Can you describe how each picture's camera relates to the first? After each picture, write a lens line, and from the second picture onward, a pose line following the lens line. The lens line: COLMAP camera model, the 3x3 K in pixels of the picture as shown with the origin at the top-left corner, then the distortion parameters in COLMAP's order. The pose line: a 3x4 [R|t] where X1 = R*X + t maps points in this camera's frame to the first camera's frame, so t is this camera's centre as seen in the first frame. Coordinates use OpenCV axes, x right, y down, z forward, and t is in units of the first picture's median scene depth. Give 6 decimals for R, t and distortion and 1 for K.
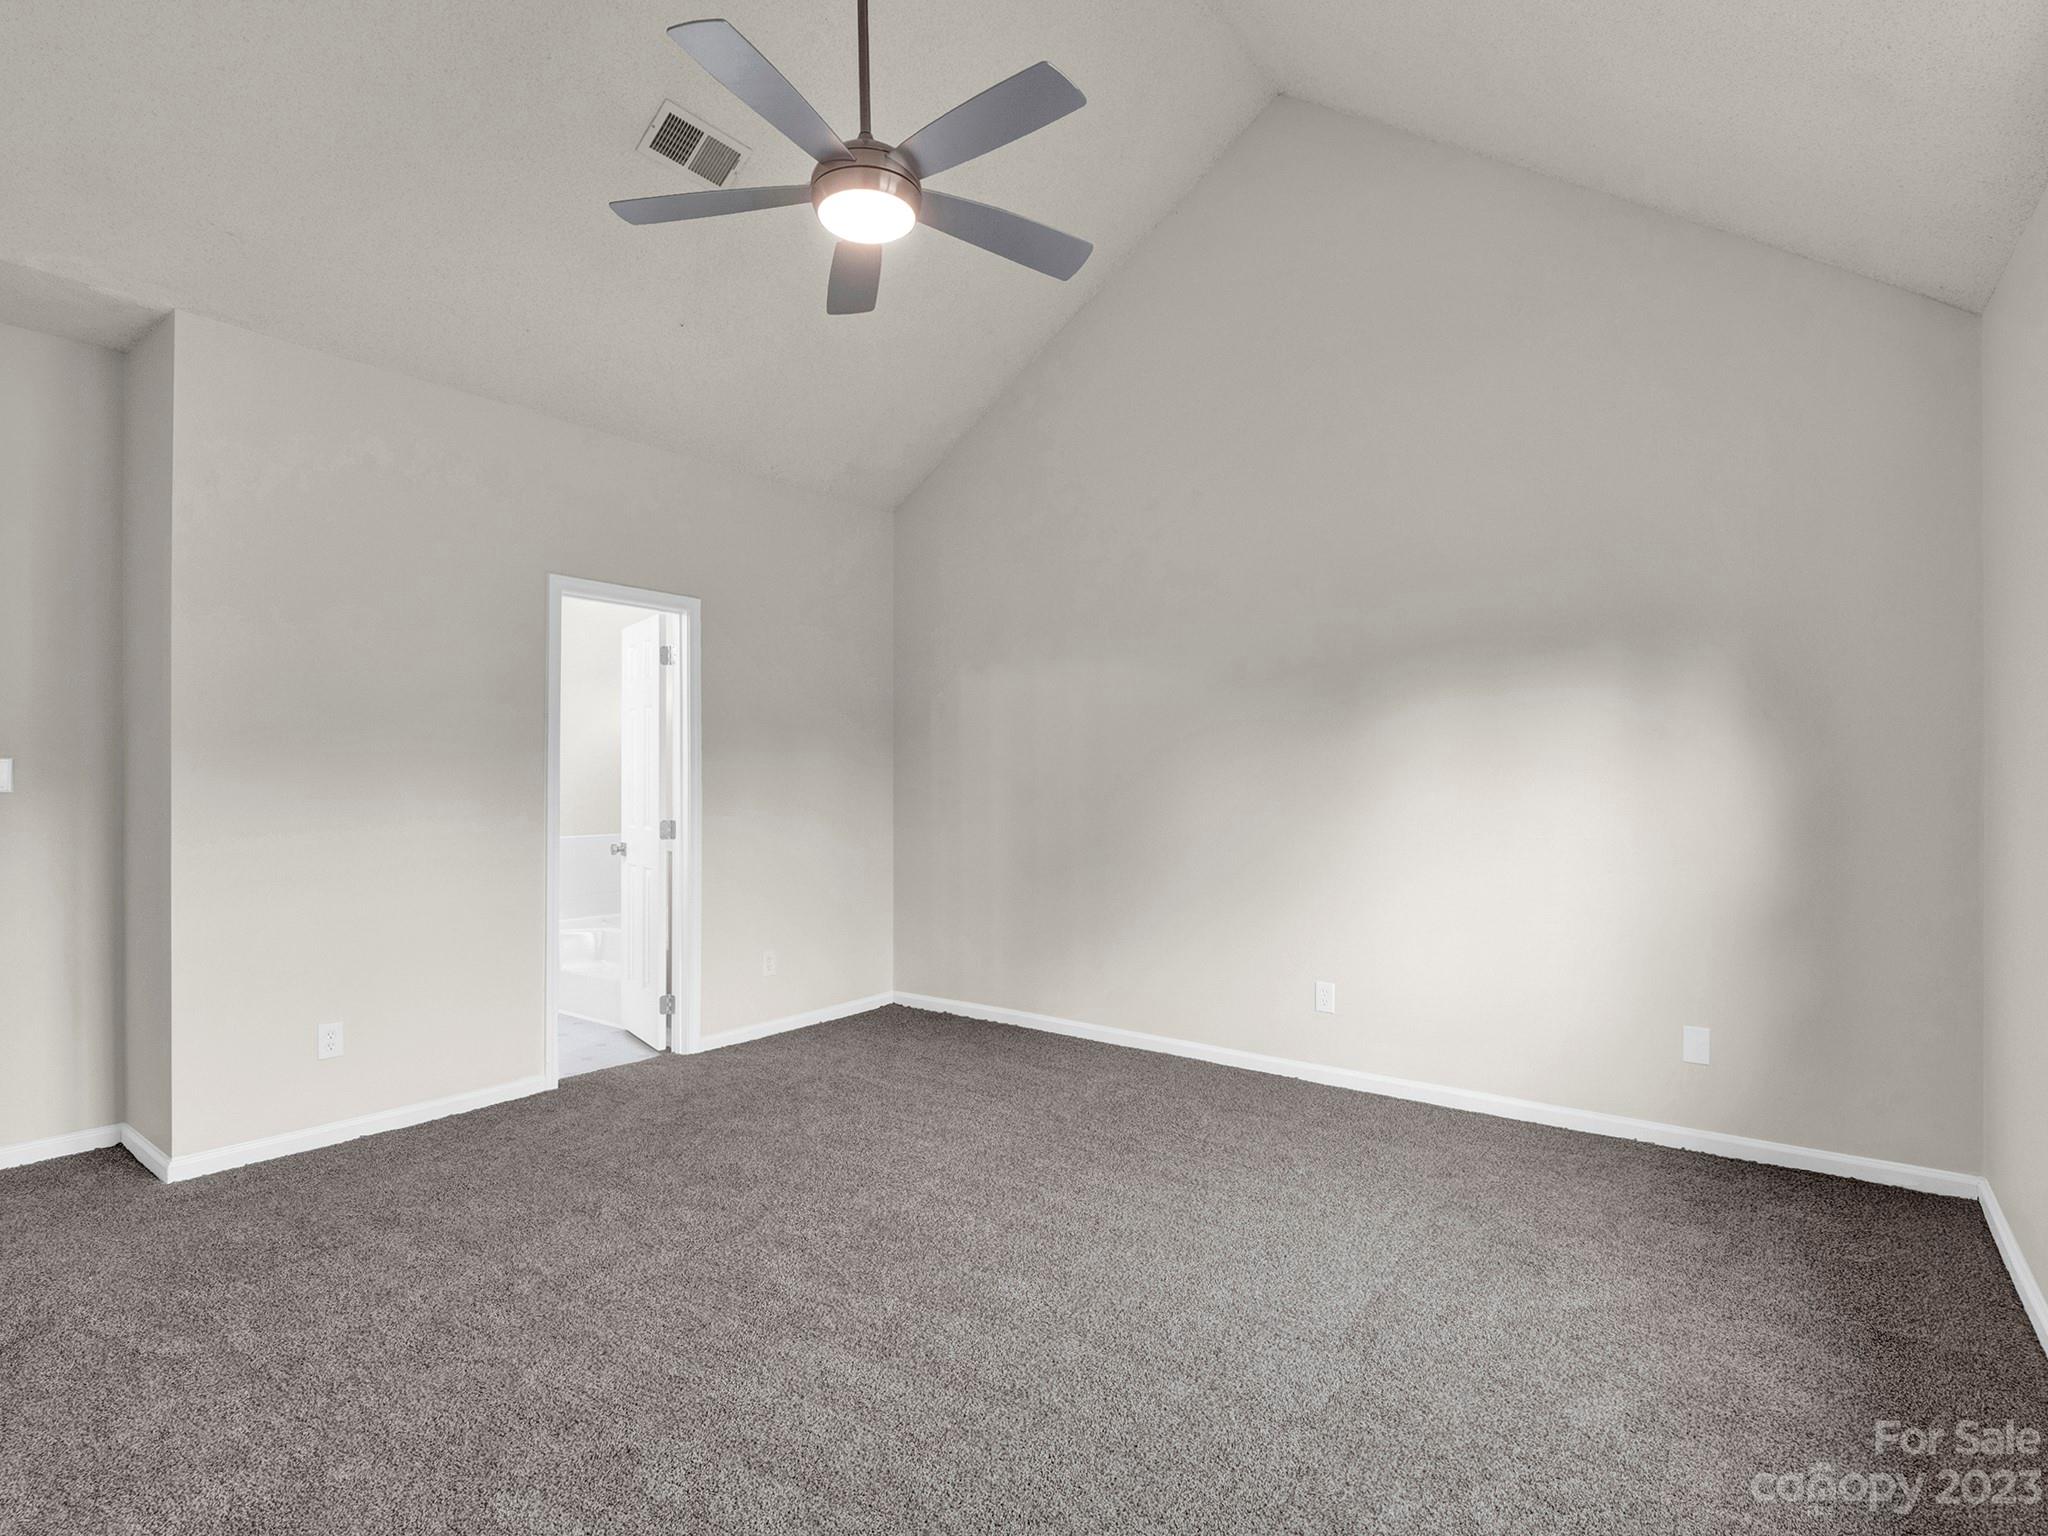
lens RADIAL K [[984.7, 0, 1013.0], [0, 984.7, 765.4], [0, 0, 1]] dist [-0.001244, 0.000388]
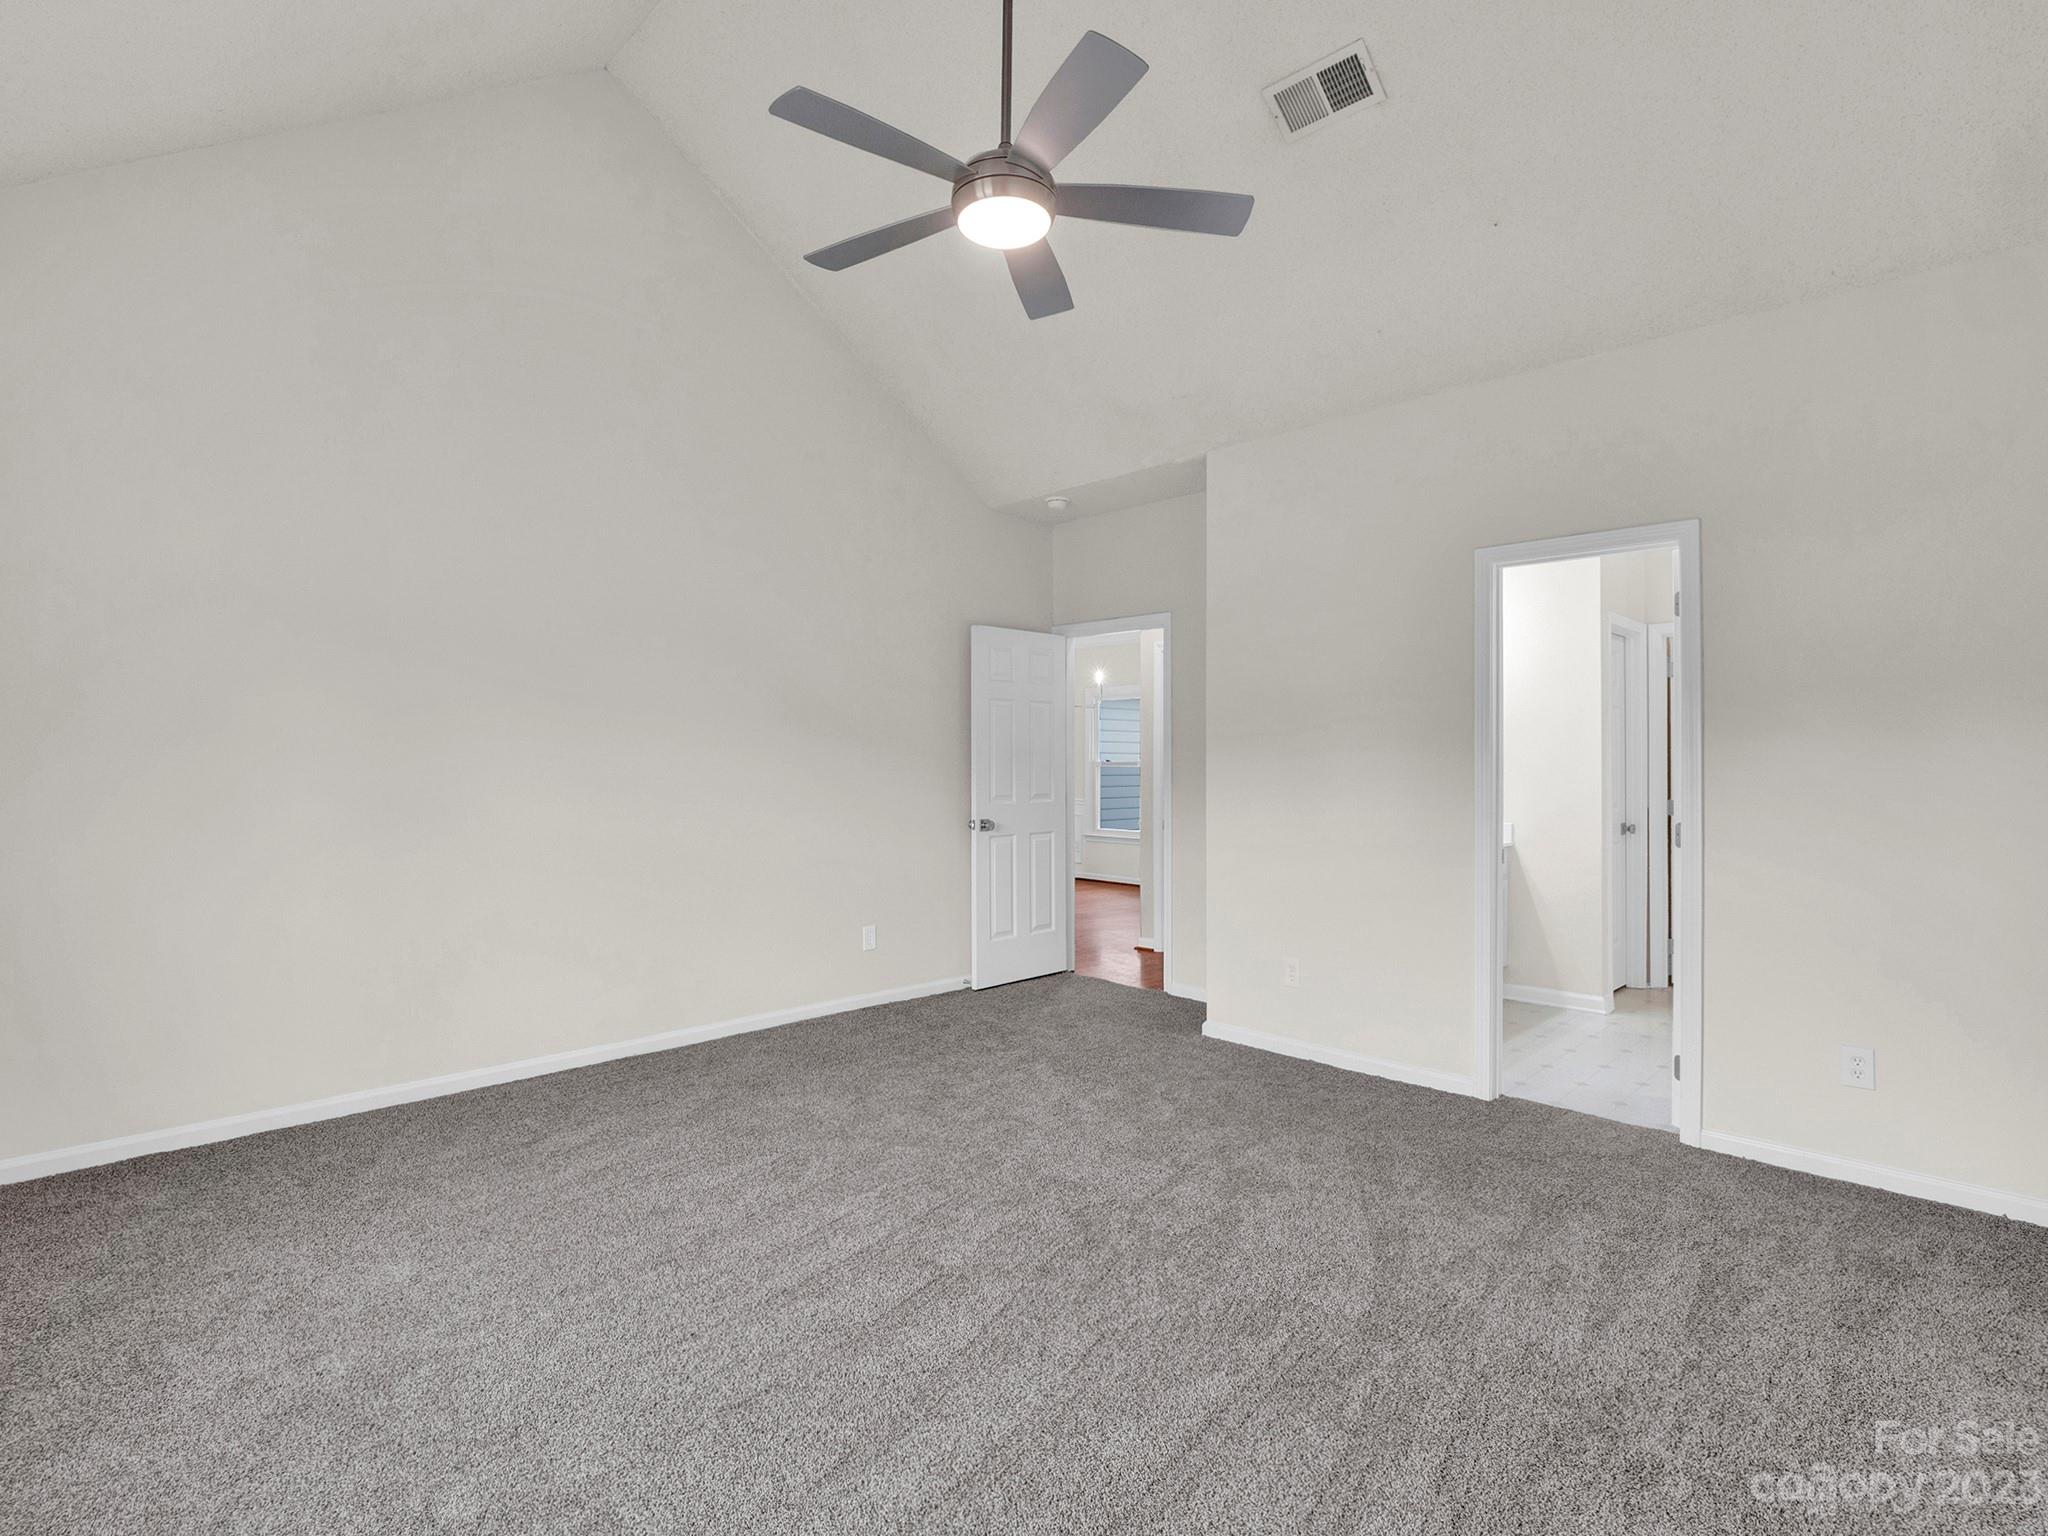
lens RADIAL K [[984.7, 0, 1013.0], [0, 984.7, 765.4], [0, 0, 1]] dist [-0.001244, 0.000388]
pose [[-0.091636, 0.003479, -0.995787, 0.519730], [0.011705, 0.999929, 0.002416, 0.003066], [0.995724, -0.011434, -0.091670, 0.658315]]
